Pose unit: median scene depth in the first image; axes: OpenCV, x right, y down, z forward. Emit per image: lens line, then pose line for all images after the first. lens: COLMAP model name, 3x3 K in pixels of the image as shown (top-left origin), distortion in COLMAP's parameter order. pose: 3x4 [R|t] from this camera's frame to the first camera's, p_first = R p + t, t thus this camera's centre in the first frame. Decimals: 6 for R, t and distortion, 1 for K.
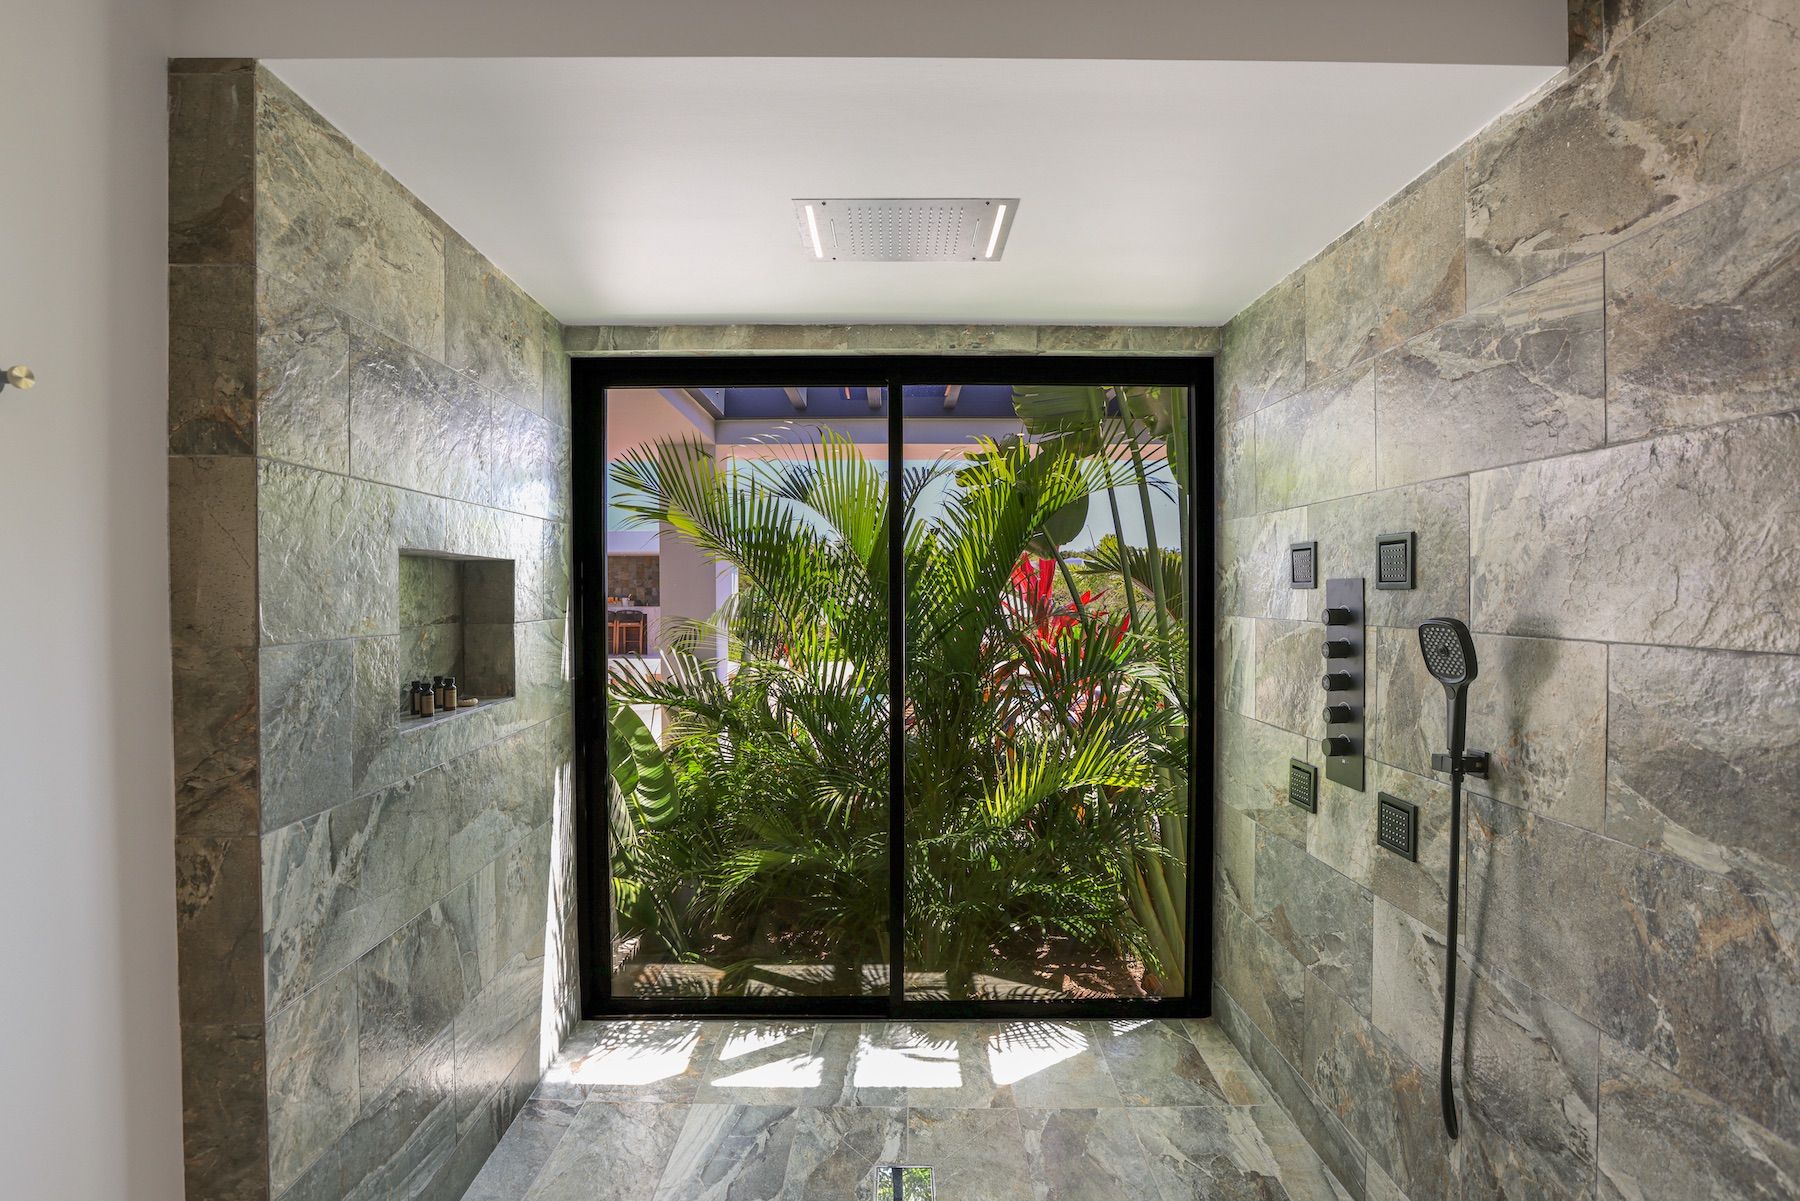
lens RADIAL K [[823.1, 0, 900.0], [0, 823.1, 600.5], [0, 0, 1]] dist [-0.001268, -0.000098]
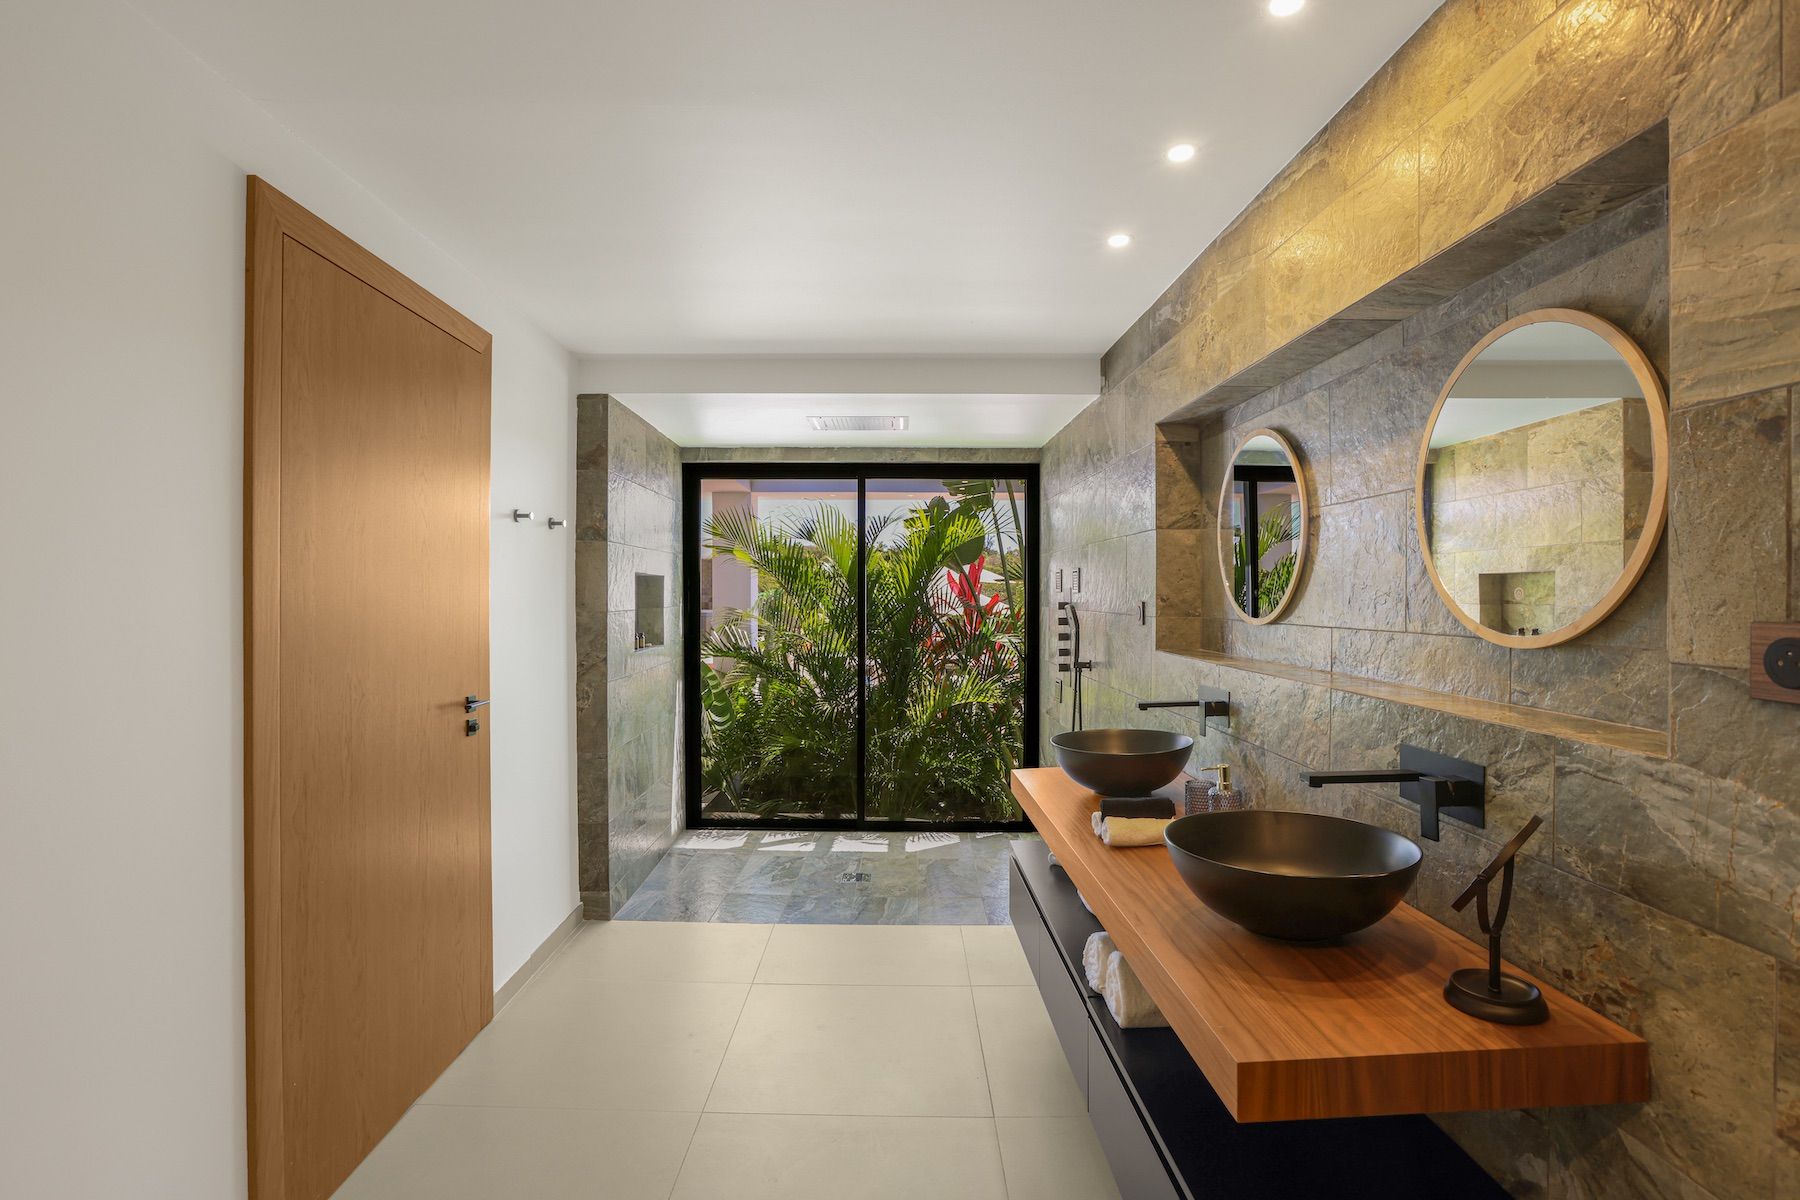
lens RADIAL K [[854.3, 0, 900.0], [0, 854.3, 600.0], [0, 0, 1]] dist [0.002399, 0.000192]
pose [[0.999941, 0.005048, -0.009613, 0.099174], [-0.005083, 0.999980, -0.003684, 0.011290], [0.009594, 0.003733, 0.999947, -0.875578]]
